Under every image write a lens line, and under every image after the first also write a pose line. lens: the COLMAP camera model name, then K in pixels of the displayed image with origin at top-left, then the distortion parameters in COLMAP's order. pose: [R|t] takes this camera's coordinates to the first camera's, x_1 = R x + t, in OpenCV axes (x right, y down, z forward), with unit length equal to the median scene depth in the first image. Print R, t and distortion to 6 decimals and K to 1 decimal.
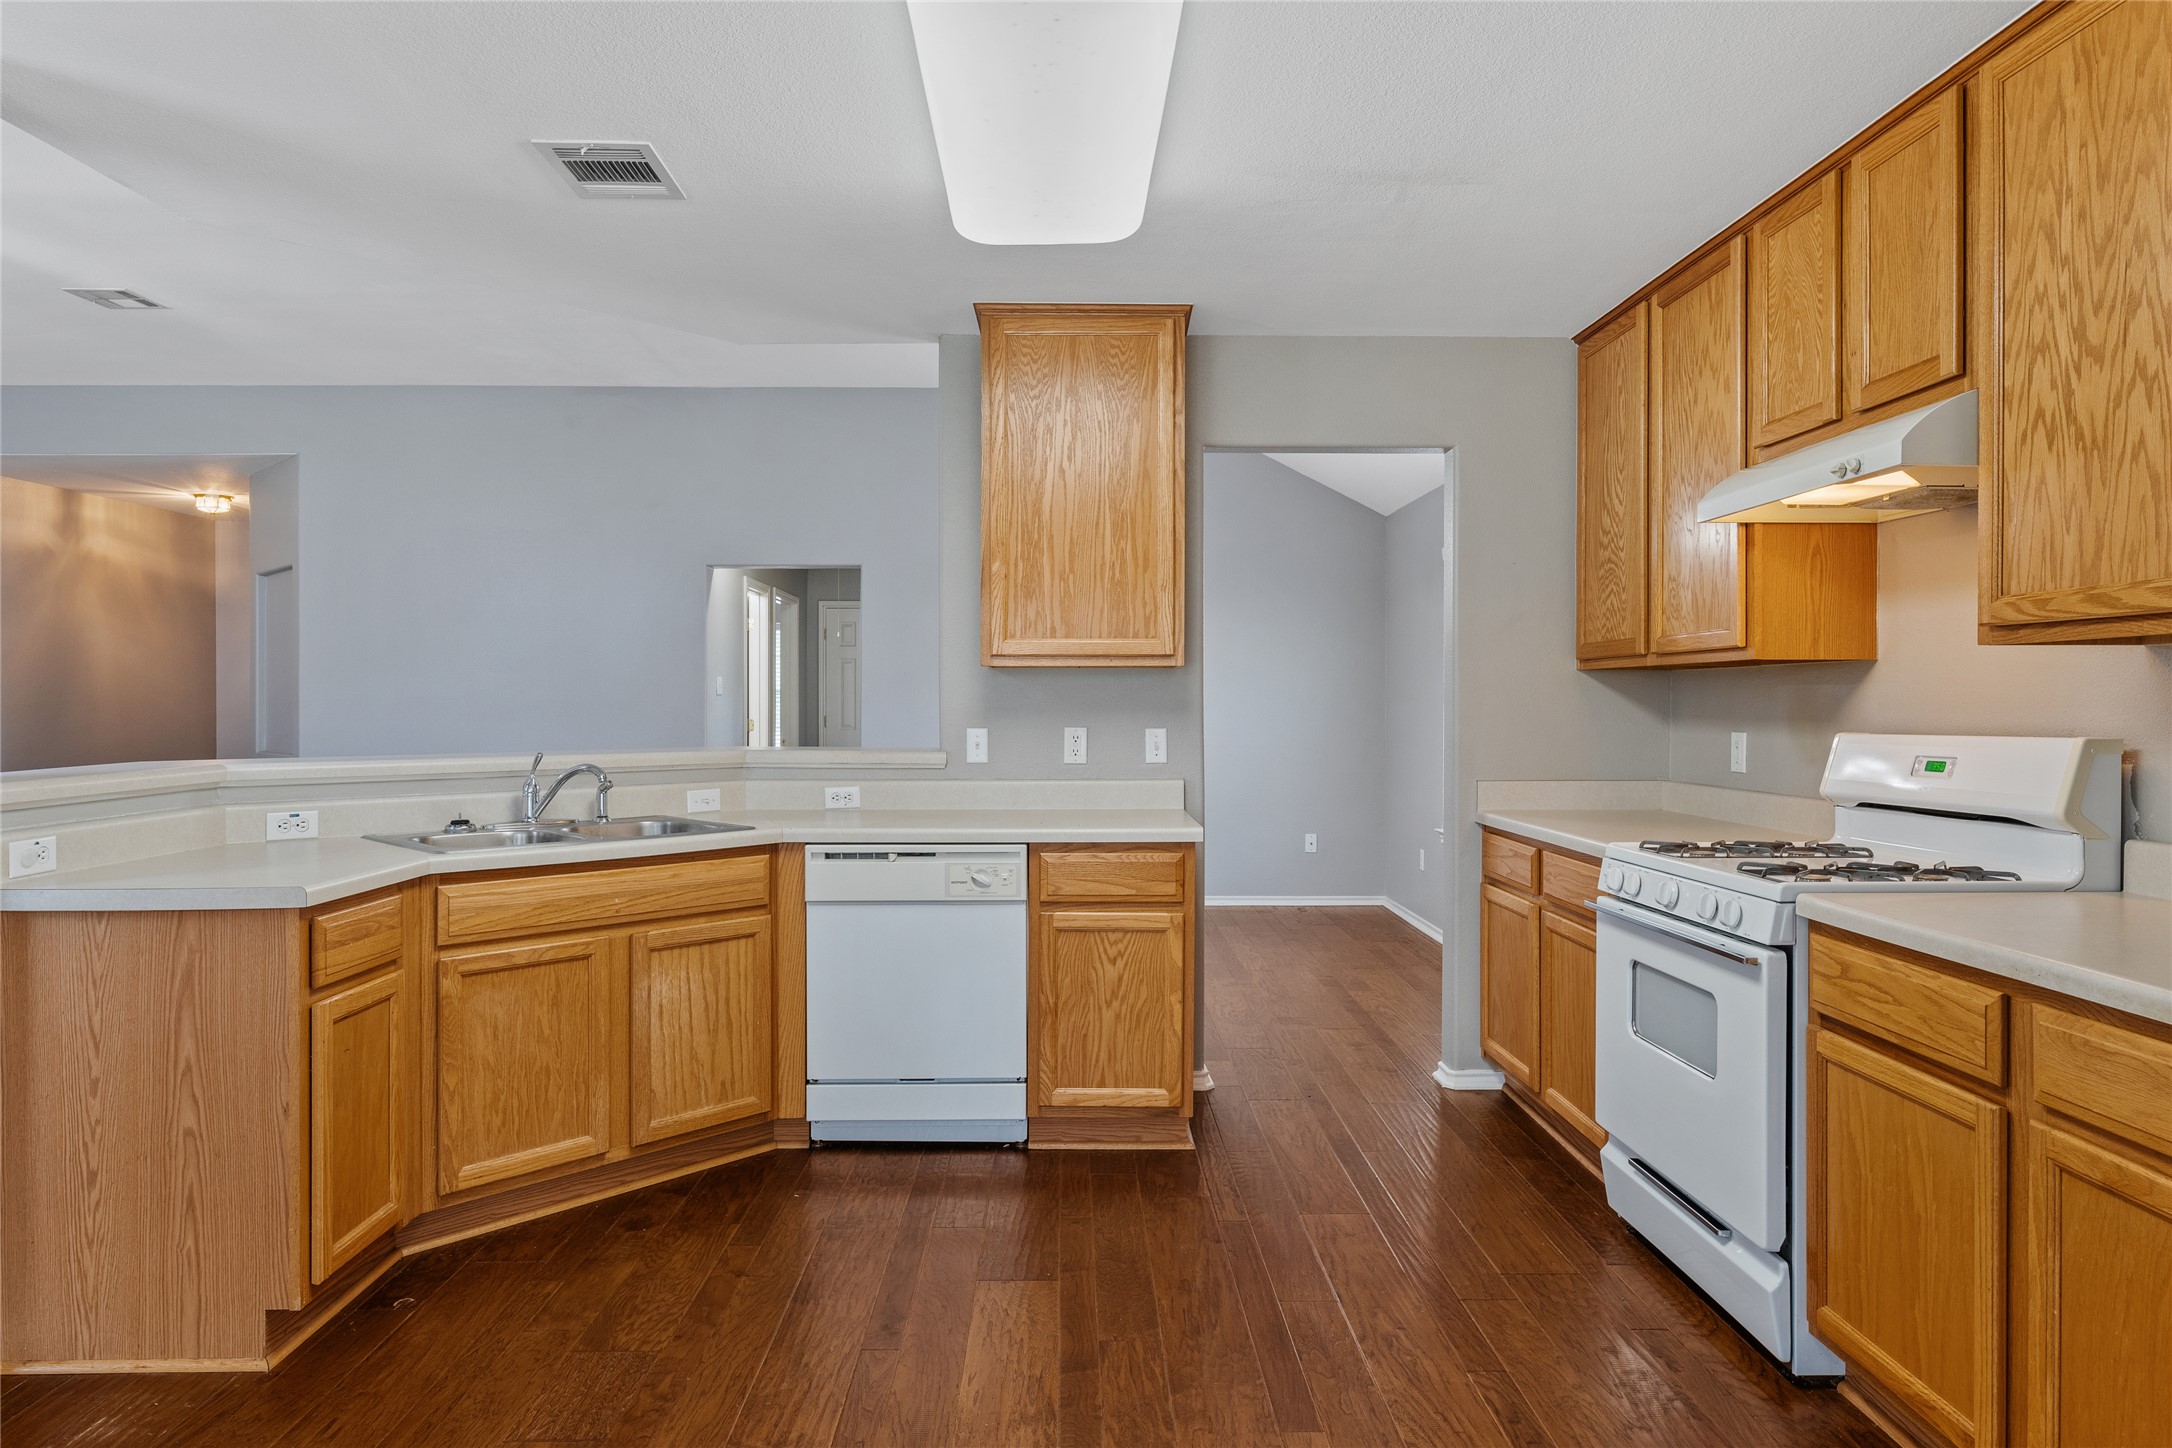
lens RADIAL K [[1284.1, 0, 1082.7], [0, 1284.1, 696.9], [0, 0, 1]] dist [0.000339, 0.000156]
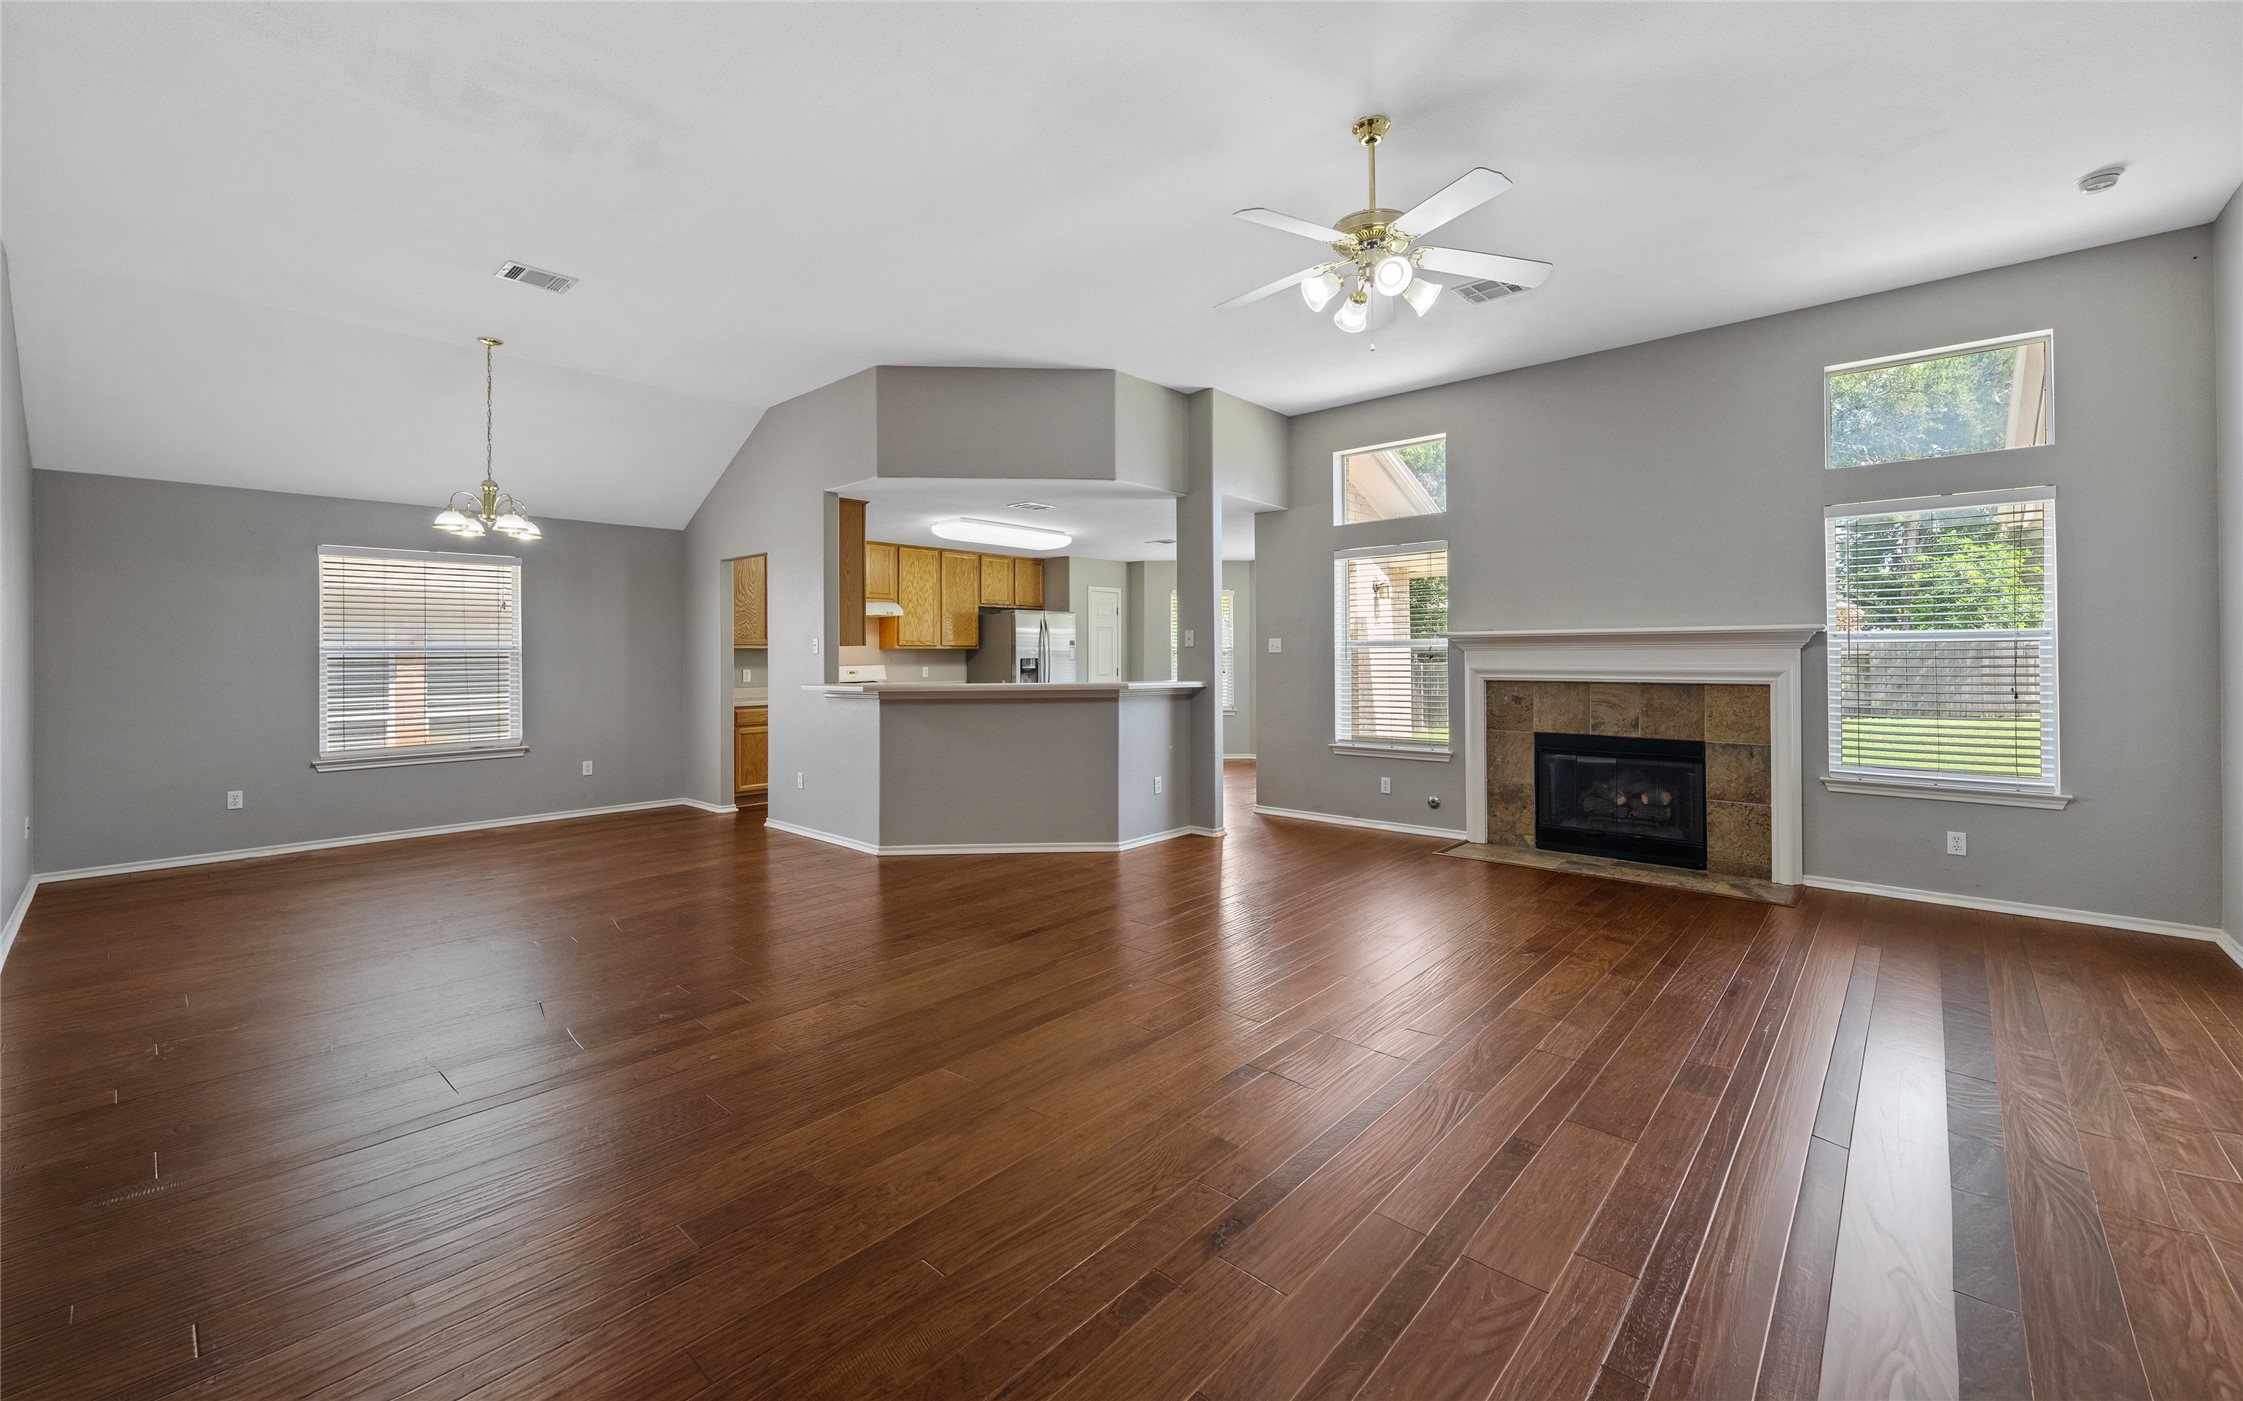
lens RADIAL K [[895.6, 0, 1119.5], [0, 895.6, 652.9], [0, 0, 1]] dist [-0.001894, -0.000192]
pose [[-0.728321, 0.002878, 0.685230, -1.638541], [0.001571, 0.999996, -0.002530, -0.006757], [-0.685235, -0.000766, -0.728322, 1.945739]]
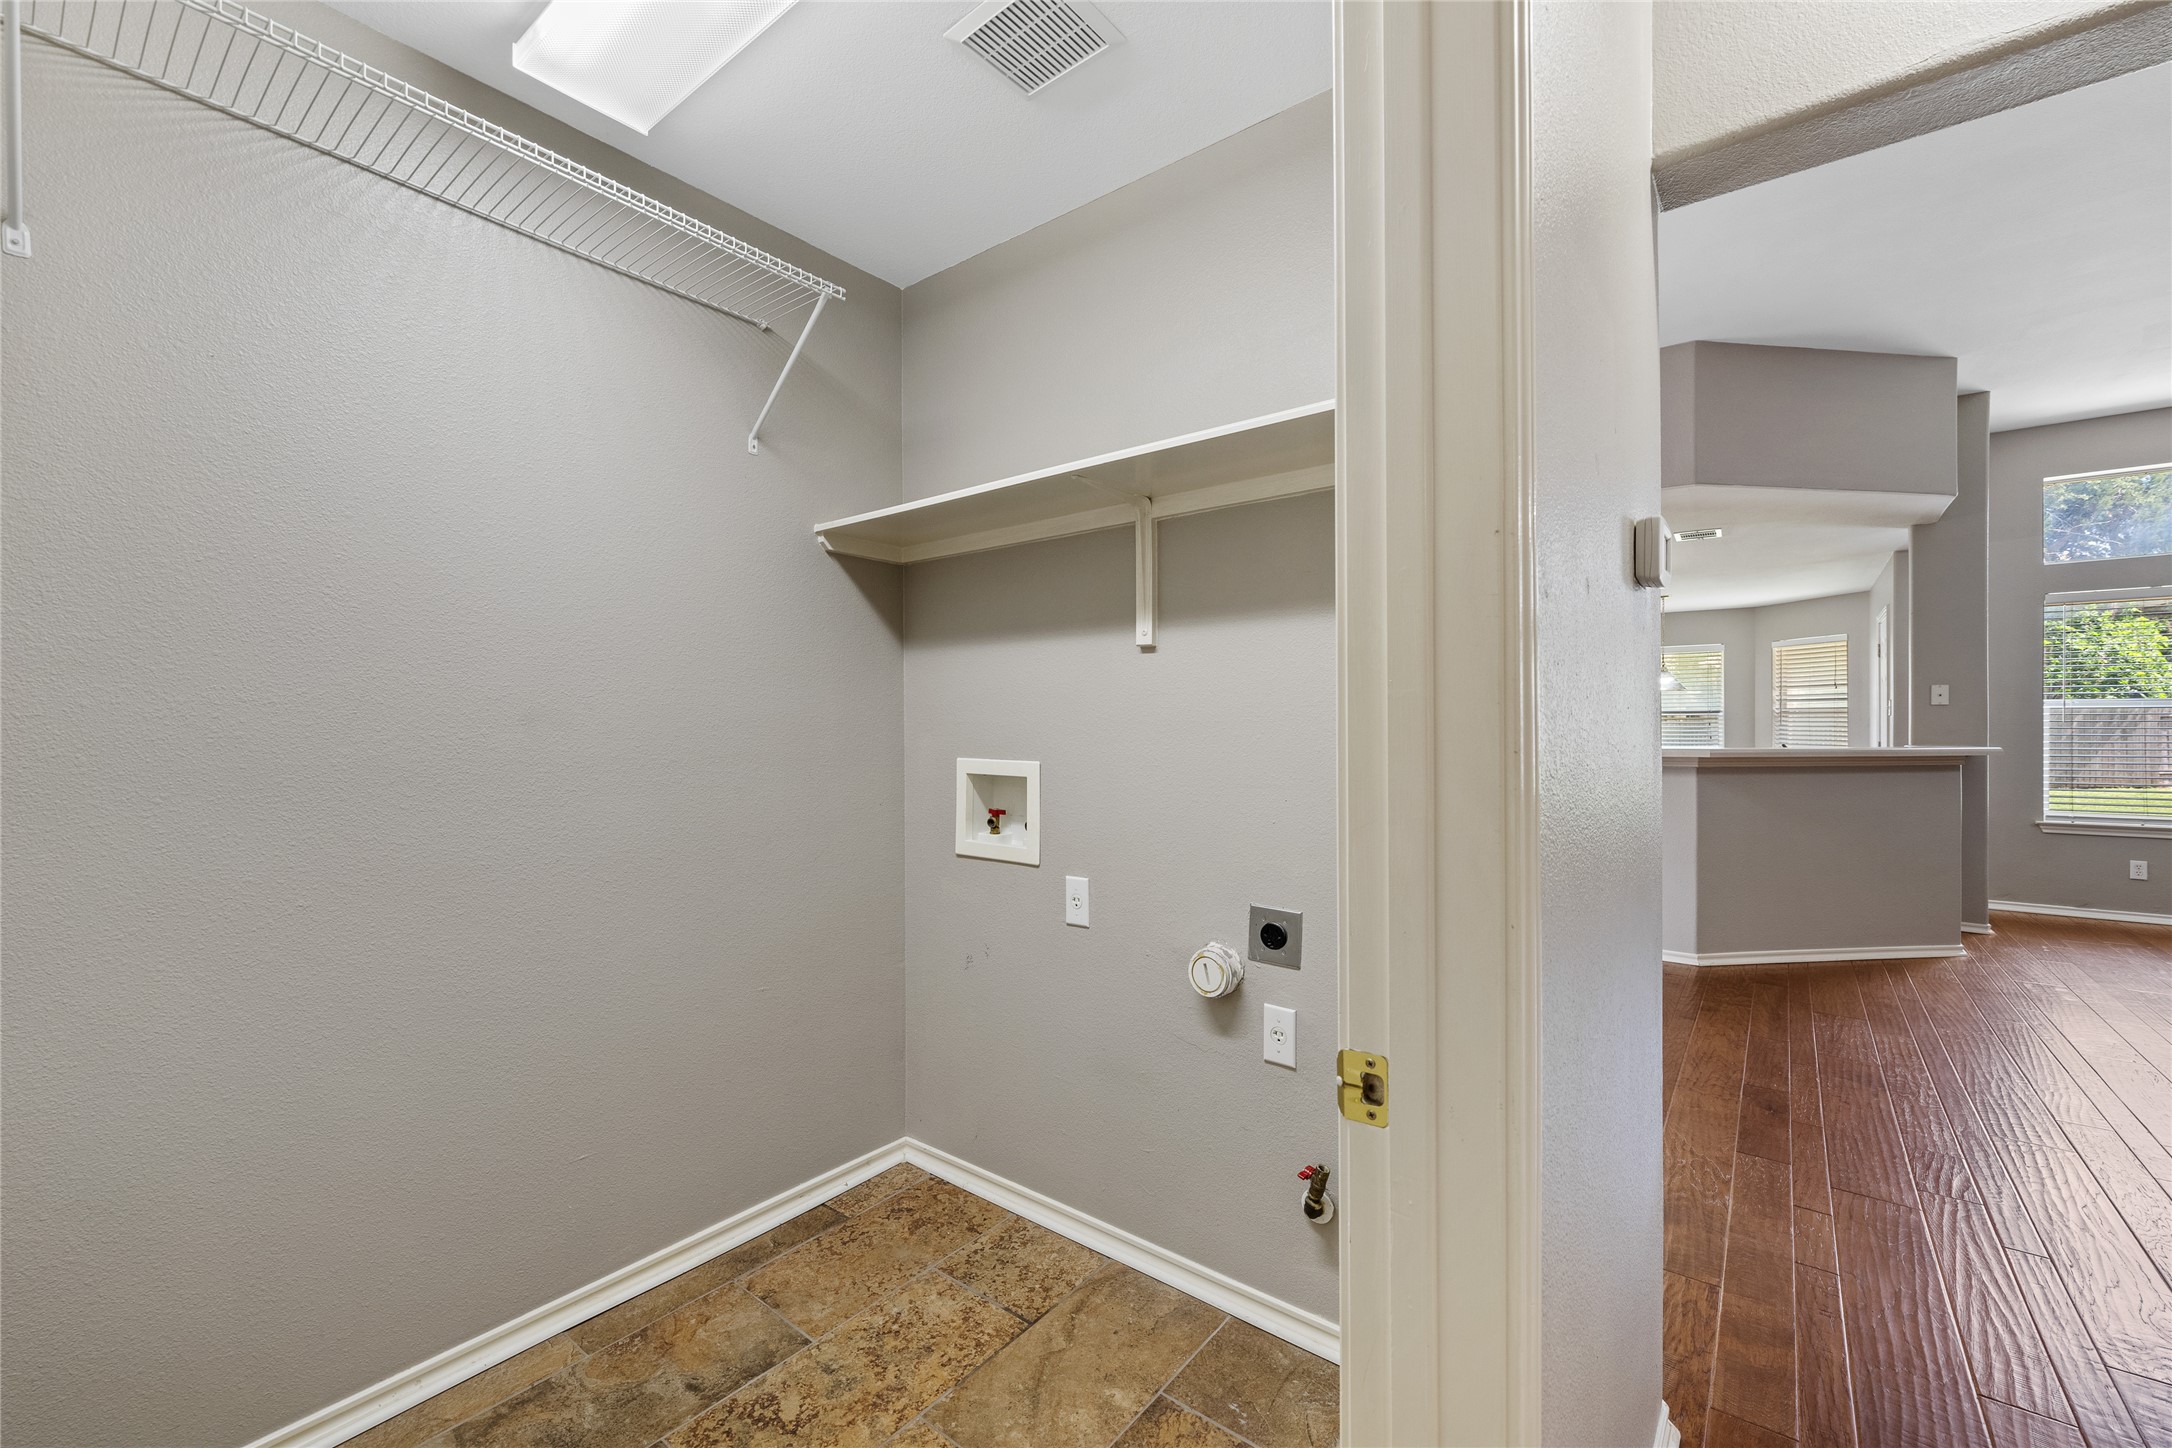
lens RADIAL K [[916.2, 0, 1086.0], [0, 916.2, 724.0], [0, 0, 1]] dist [-0.001915, -0.000156]
pose [[-0.783230, -0.001503, 0.621730, -0.424313], [-0.003288, 0.999993, -0.001724, 0.014173], [-0.621723, -0.003395, -0.783230, 2.572822]]
